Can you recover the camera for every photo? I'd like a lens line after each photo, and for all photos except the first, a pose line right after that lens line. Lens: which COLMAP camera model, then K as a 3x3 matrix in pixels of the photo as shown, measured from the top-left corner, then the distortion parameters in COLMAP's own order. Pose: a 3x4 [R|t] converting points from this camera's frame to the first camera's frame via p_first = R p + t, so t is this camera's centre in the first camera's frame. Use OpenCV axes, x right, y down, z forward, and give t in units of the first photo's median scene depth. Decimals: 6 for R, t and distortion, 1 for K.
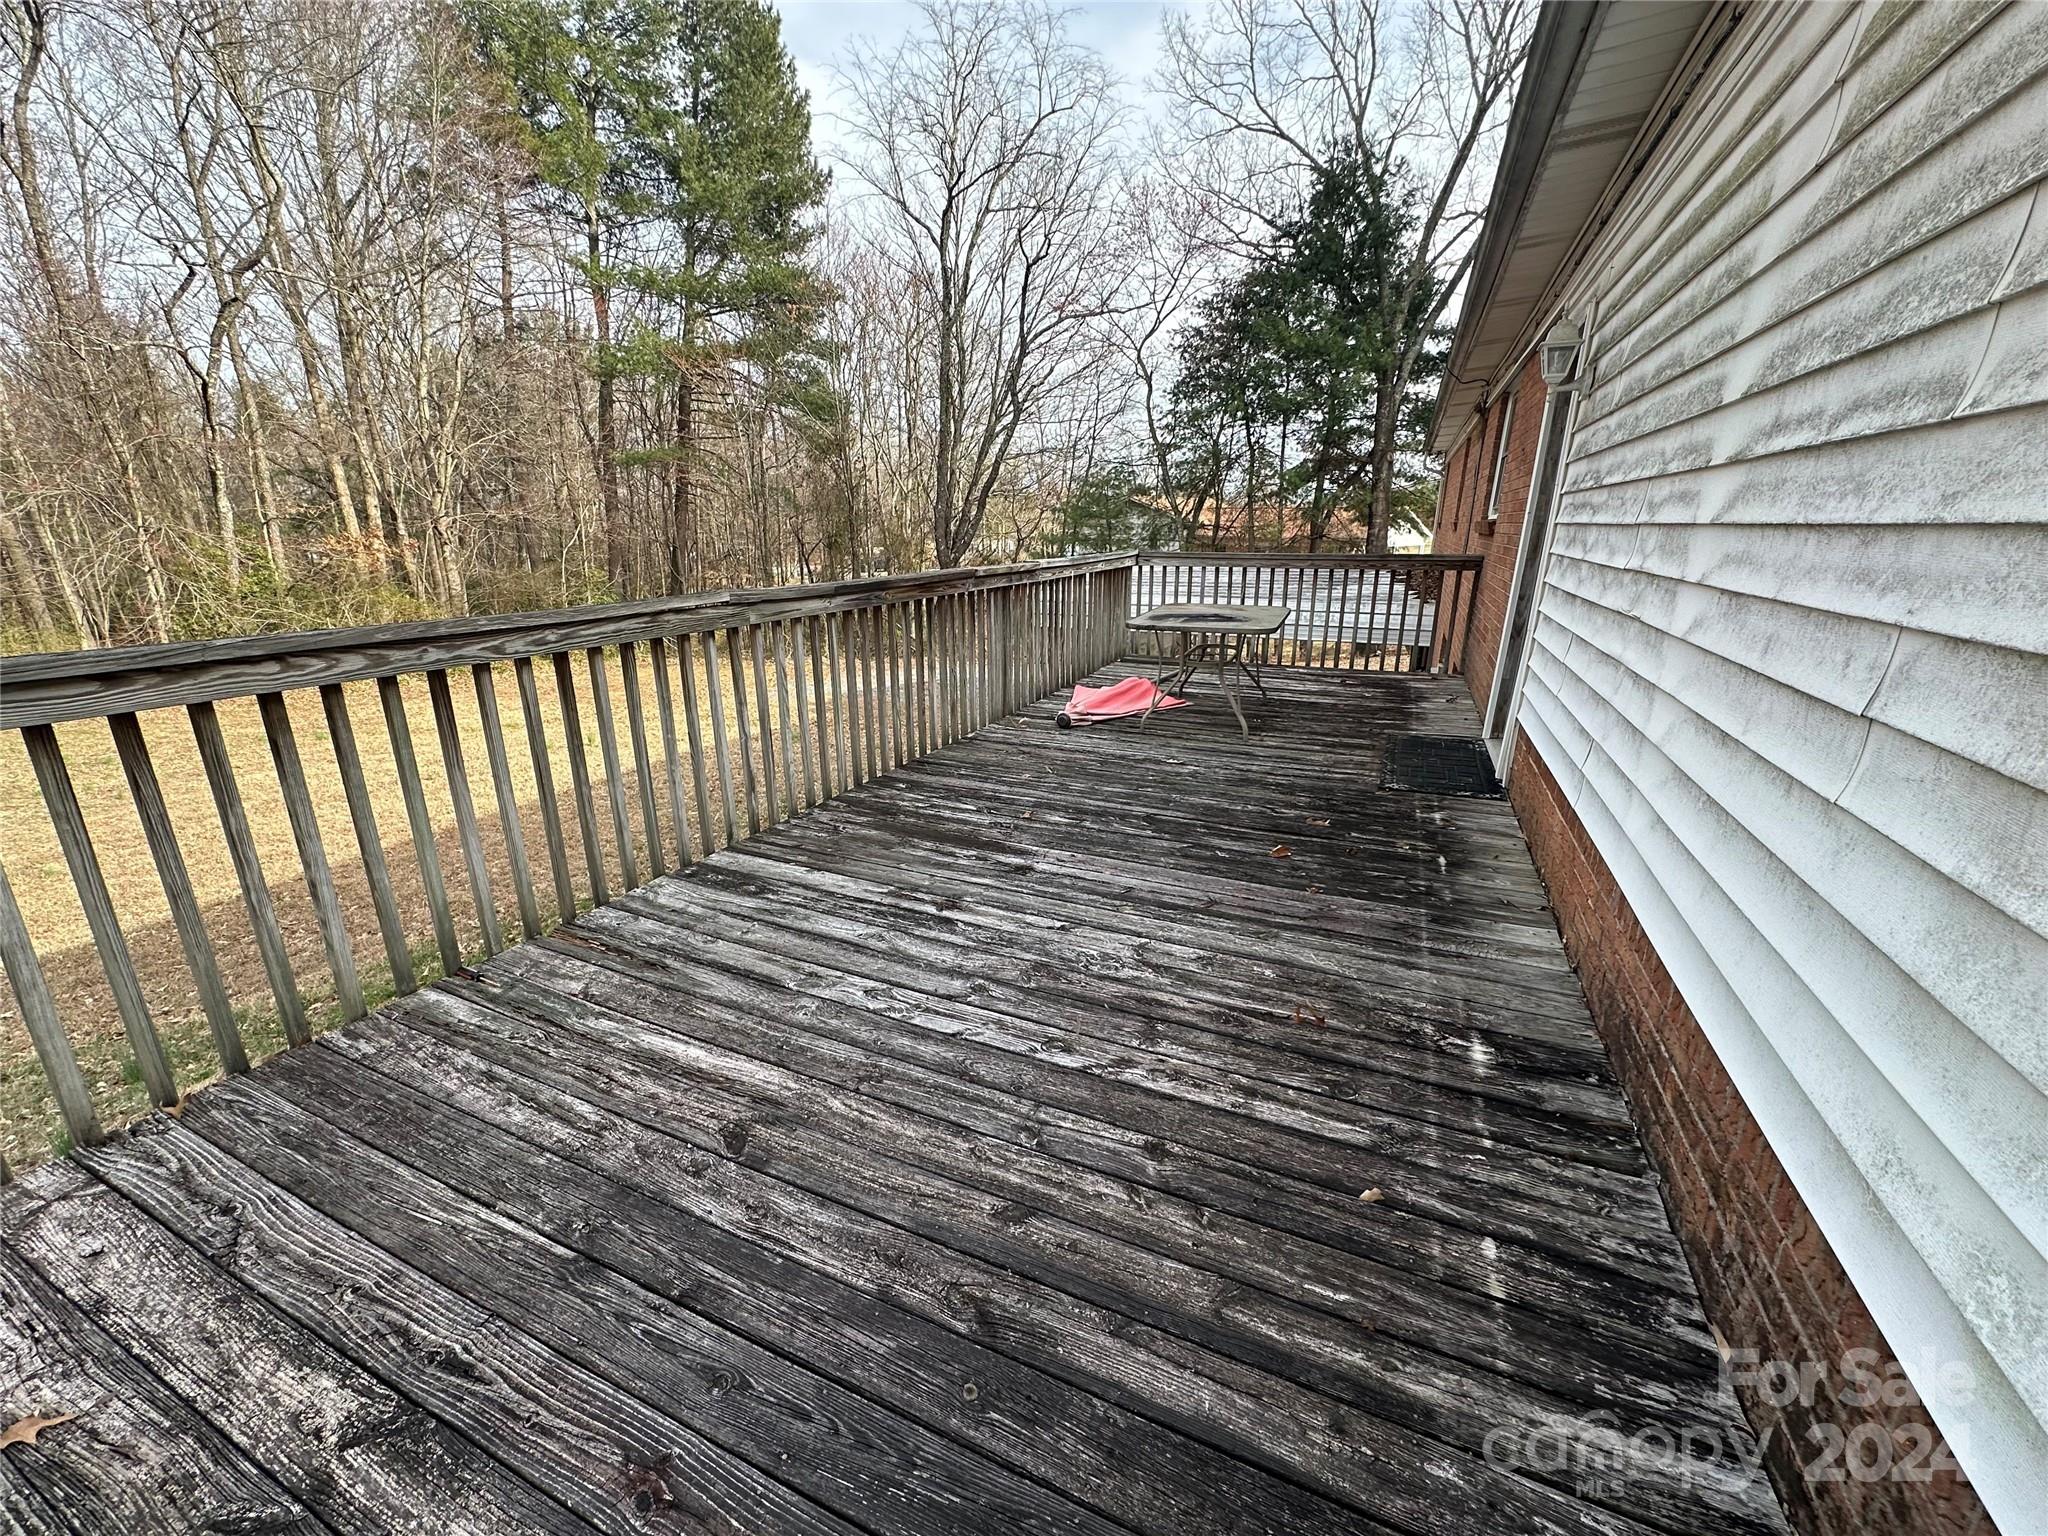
lens RADIAL K [[812.9, 0, 1017.7], [0, 812.9, 770.1], [0, 0, 1]] dist [0.000507, -0.000054]
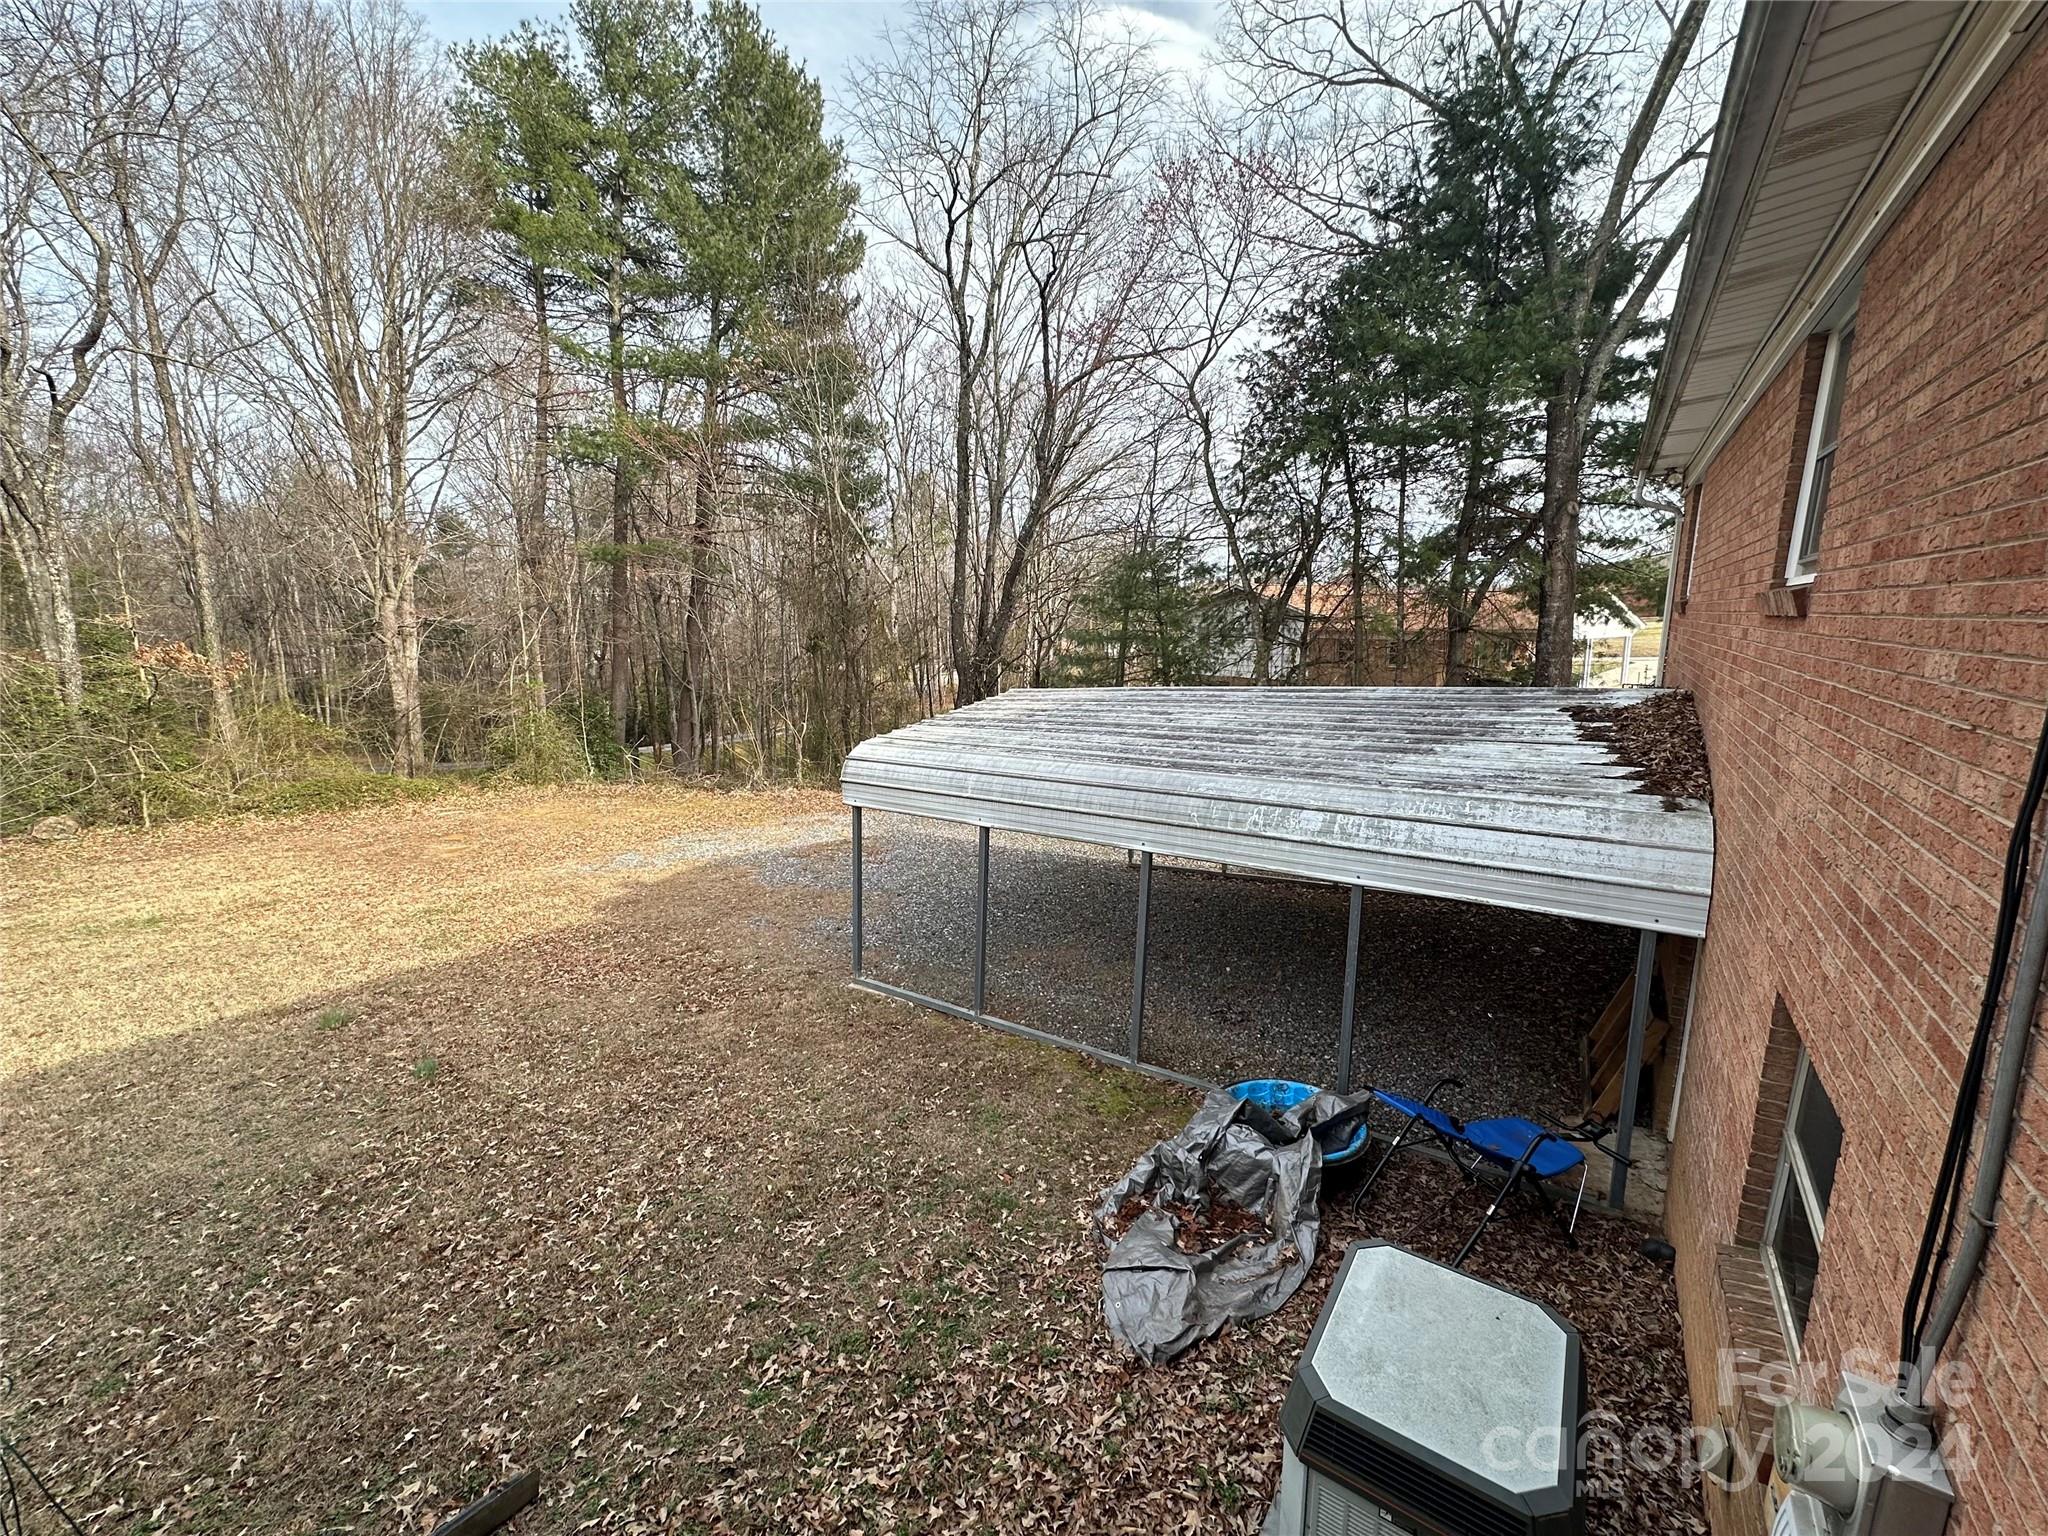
lens RADIAL K [[812.9, 0, 1028.8], [0, 812.9, 769.1], [0, 0, 1]] dist [0.000507, -0.000054]
pose [[0.984982, 0.013524, -0.172127, 0.133065], [-0.033626, 0.992864, -0.114416, -0.082292], [0.169351, 0.118486, 0.978408, 0.290774]]
